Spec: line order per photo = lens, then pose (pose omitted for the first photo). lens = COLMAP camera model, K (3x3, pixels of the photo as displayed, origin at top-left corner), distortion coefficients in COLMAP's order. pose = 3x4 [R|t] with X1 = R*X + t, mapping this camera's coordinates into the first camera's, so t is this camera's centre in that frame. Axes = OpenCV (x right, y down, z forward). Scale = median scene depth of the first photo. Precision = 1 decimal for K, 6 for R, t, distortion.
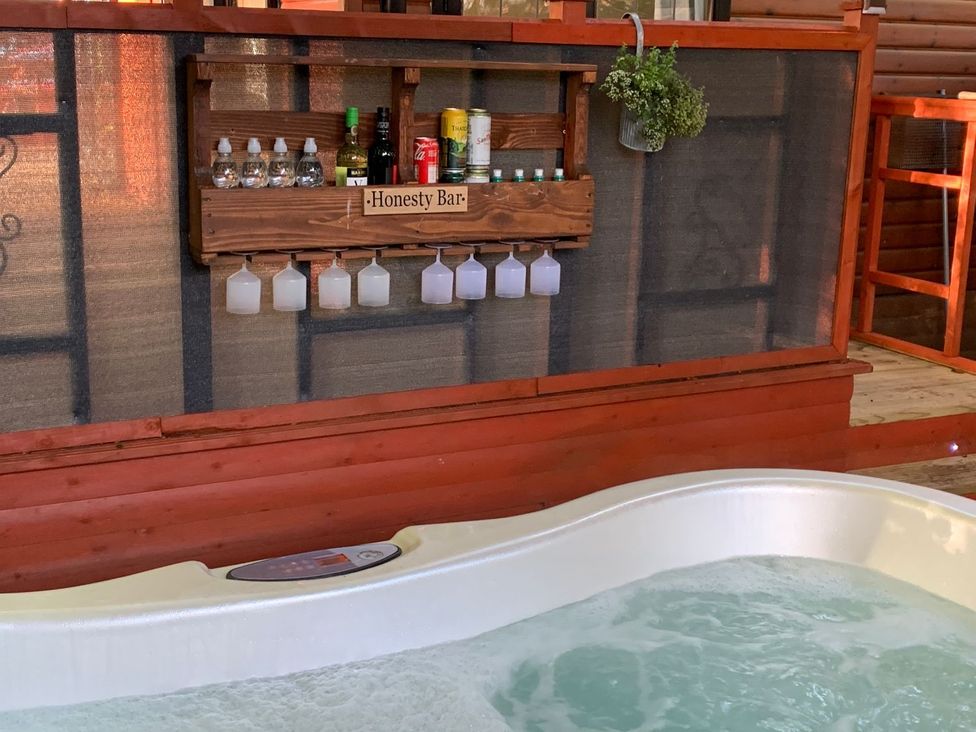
lens RADIAL K [[1292.4, 0, 488.2], [0, 1292.4, 369.8], [0, 0, 1]] dist [0.077256, 0.000000]
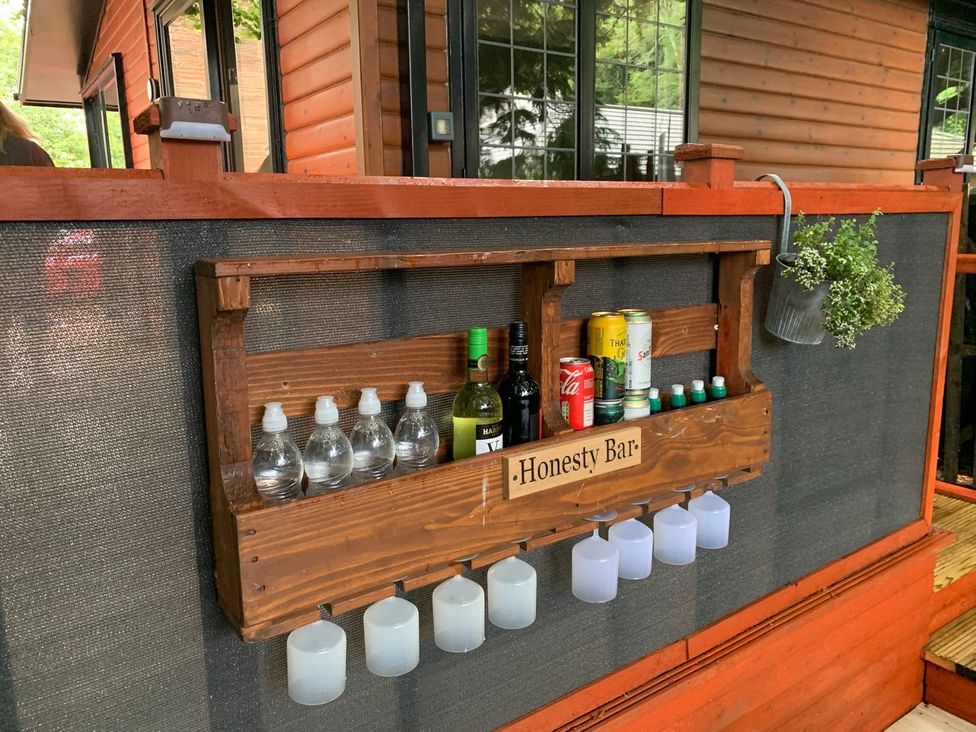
lens RADIAL K [[722.6, 0, 494.0], [0, 722.6, 361.1], [0, 0, 1]] dist [0.029185, -0.004784]
pose [[0.986311, -0.064224, 0.151876, -0.147709], [0.070501, 0.996851, -0.036307, -0.169498], [-0.149066, 0.046517, 0.987732, 0.642965]]
